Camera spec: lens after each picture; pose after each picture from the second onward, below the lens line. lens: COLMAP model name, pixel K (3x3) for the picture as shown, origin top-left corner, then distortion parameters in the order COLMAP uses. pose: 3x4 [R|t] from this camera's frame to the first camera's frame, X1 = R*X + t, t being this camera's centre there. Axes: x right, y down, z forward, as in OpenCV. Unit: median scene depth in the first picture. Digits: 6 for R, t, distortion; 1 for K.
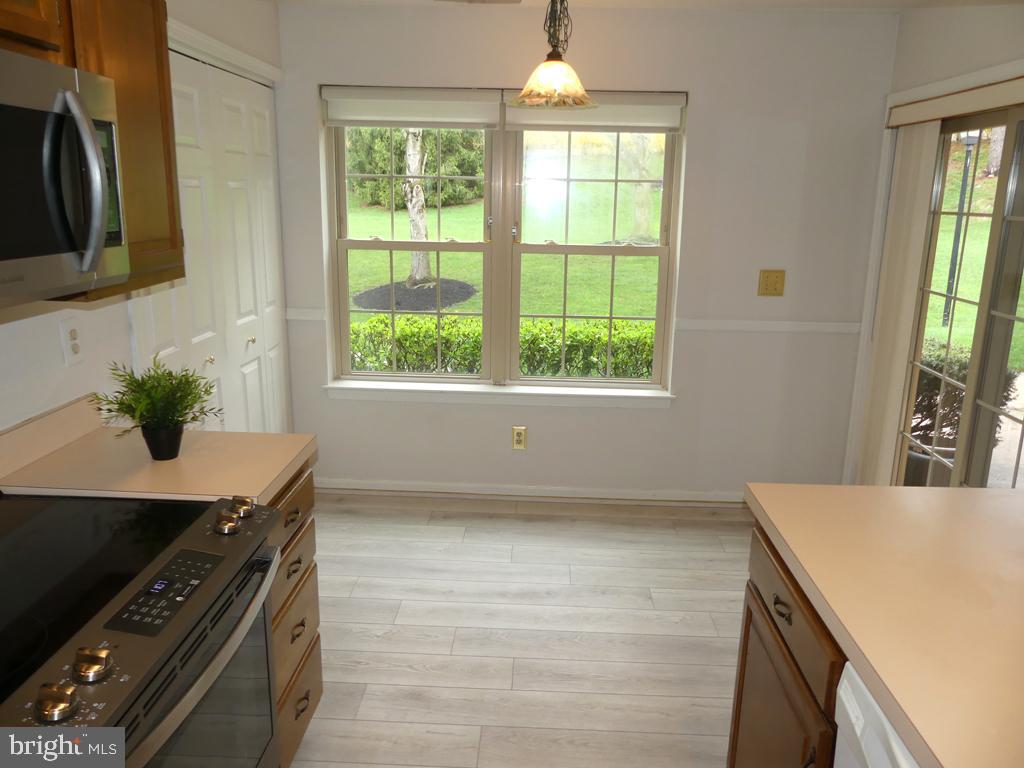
lens RADIAL K [[768.3, 0, 510.7], [0, 768.3, 382.6], [0, 0, 1]] dist [-0.016852, 0.002857]
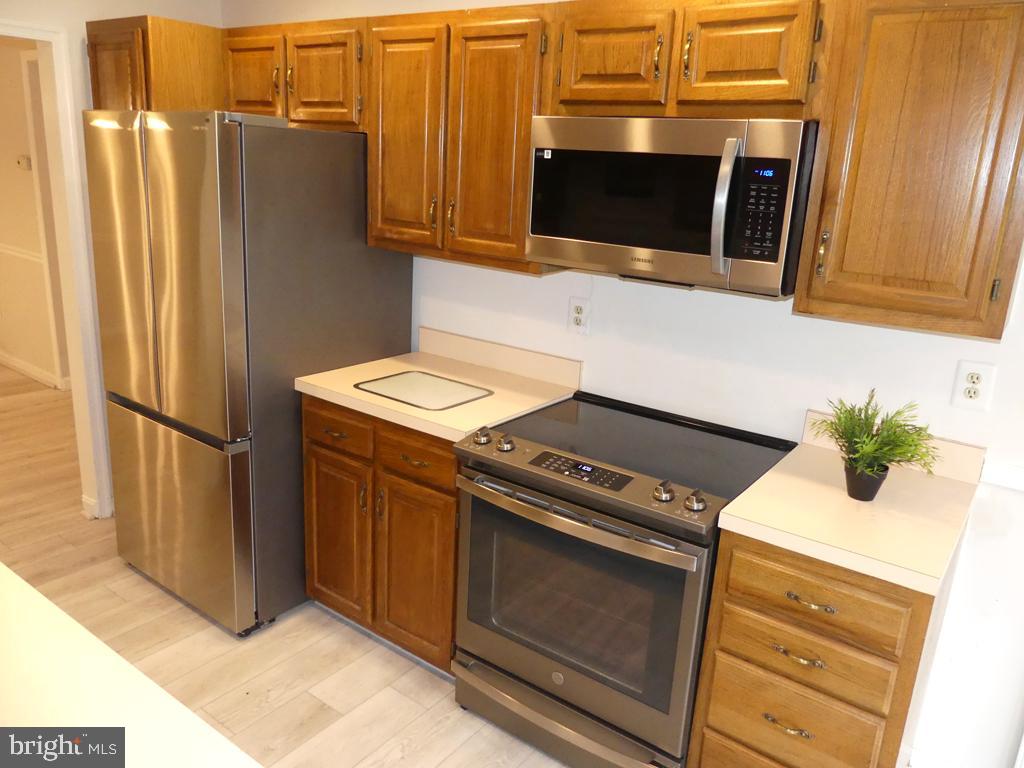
lens RADIAL K [[768.3, 0, 509.6], [0, 768.3, 384.3], [0, 0, 1]] dist [-0.016852, 0.002857]
pose [[-0.568558, 0.182330, -0.802183, 0.845697], [-0.246270, 0.892684, 0.377448, -0.434400], [0.784916, 0.412155, -0.462640, 1.552799]]
